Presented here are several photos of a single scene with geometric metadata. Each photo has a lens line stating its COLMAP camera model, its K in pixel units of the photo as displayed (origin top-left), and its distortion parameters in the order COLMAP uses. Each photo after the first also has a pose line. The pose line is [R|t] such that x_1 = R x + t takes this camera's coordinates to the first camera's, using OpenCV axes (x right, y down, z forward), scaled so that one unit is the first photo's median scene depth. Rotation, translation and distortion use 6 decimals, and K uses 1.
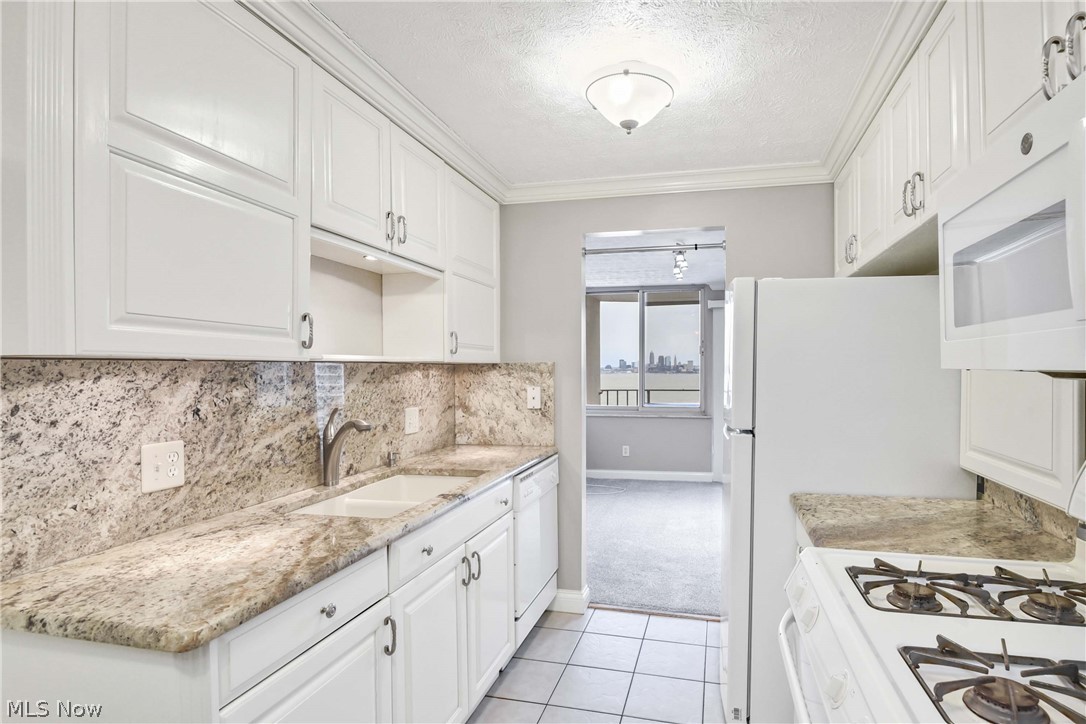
lens RADIAL K [[538.1, 0, 590.8], [0, 538.1, 378.3], [0, 0, 1]] dist [-0.004744, -0.002320]
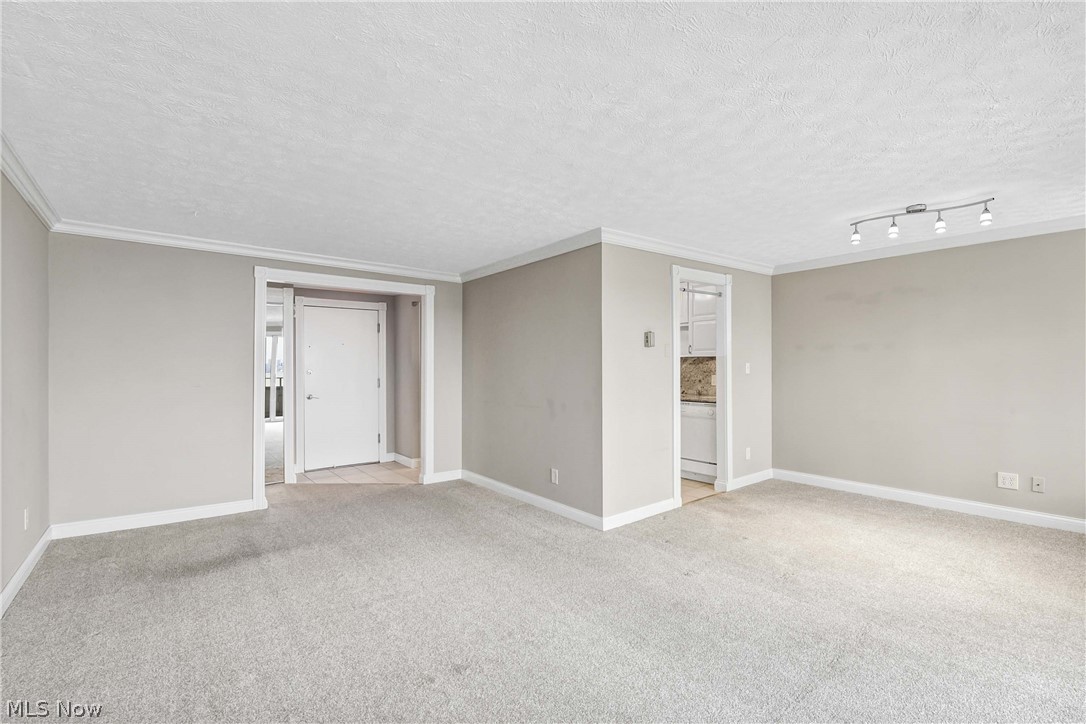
lens RADIAL K [[485.4, 0, 543.0], [0, 485.4, 362.0], [0, 0, 1]] dist [-0.025127, -0.000608]
pose [[-0.629221, 0.006124, -0.777202, 3.131188], [-0.003753, 0.999933, 0.010917, -0.043466], [0.777217, 0.009786, -0.629156, 2.985120]]
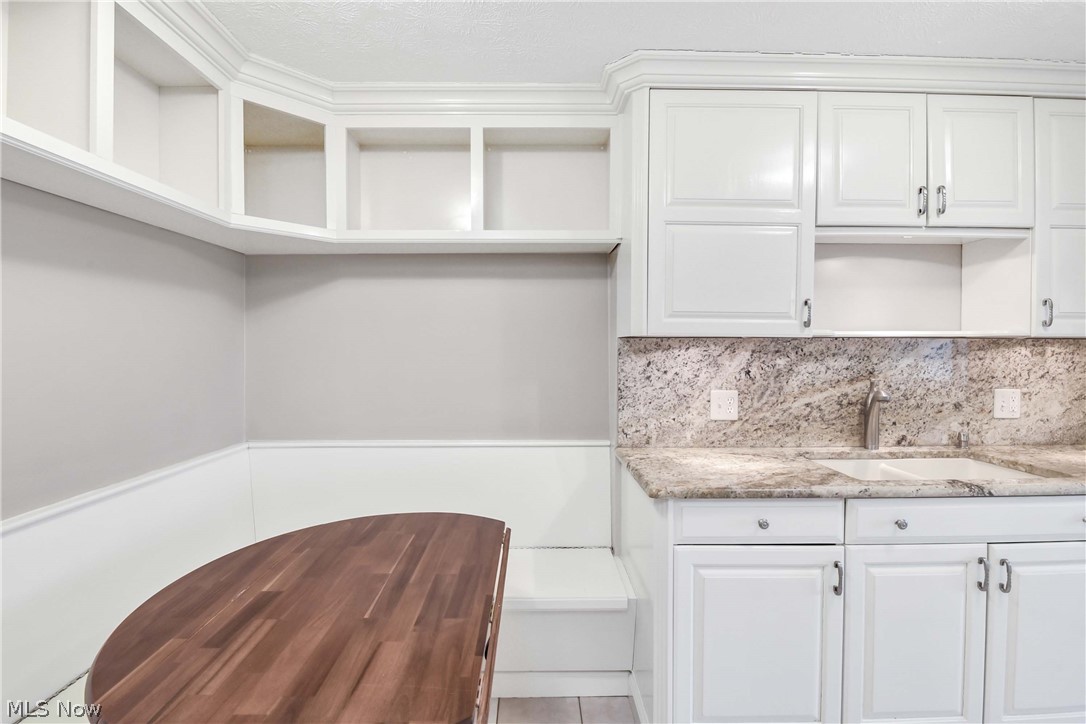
lens RADIAL K [[489.1, 0, 545.1], [0, 489.1, 355.8], [0, 0, 1]] dist [-0.011527, -0.000465]
pose [[0.244317, 0.026391, -0.969336, 0.414815], [-0.020932, 0.999540, 0.021937, -0.001205], [0.969469, 0.014930, 0.244757, 0.128598]]
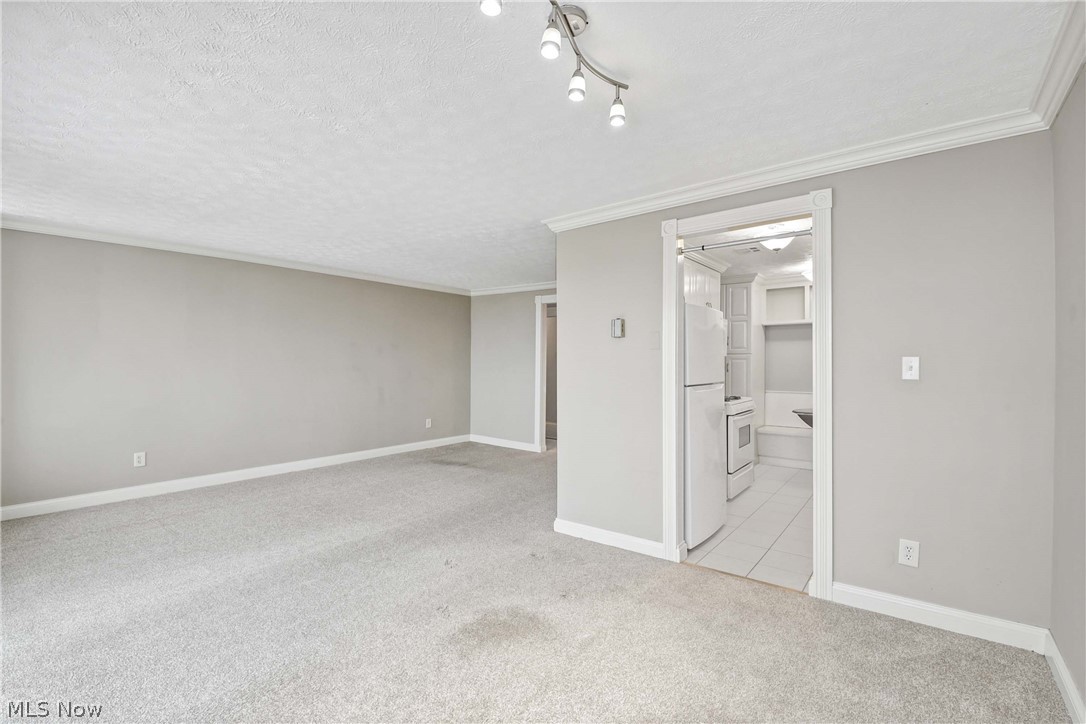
lens RADIAL K [[489.1, 0, 545.1], [0, 489.1, 355.8], [0, 0, 1]] dist [-0.011527, -0.000465]
pose [[-0.908087, 0.013046, 0.418578, 0.110249], [0.015385, 0.999879, 0.002212, -0.029361], [-0.418499, 0.008448, -0.908178, 3.865658]]
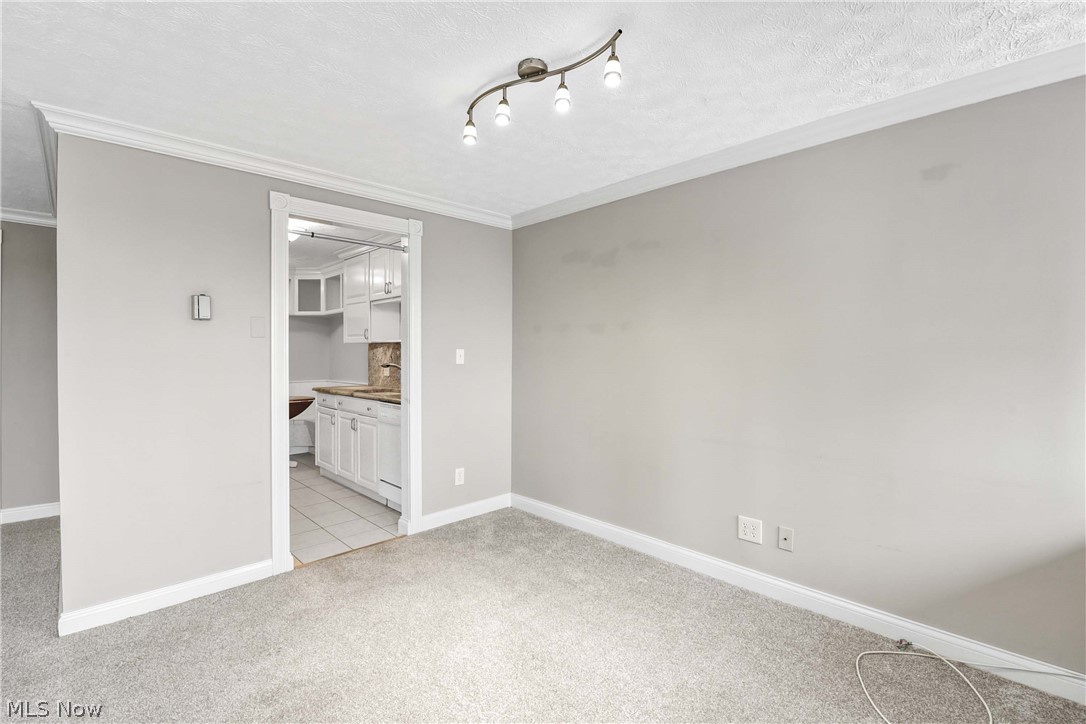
lens RADIAL K [[489.1, 0, 545.1], [0, 489.1, 355.8], [0, 0, 1]] dist [-0.011527, -0.000465]
pose [[-0.533572, 0.012115, -0.845668, 1.481095], [-0.012018, 0.999688, 0.021904, -0.029675], [0.845670, 0.021851, -0.533259, 3.606214]]
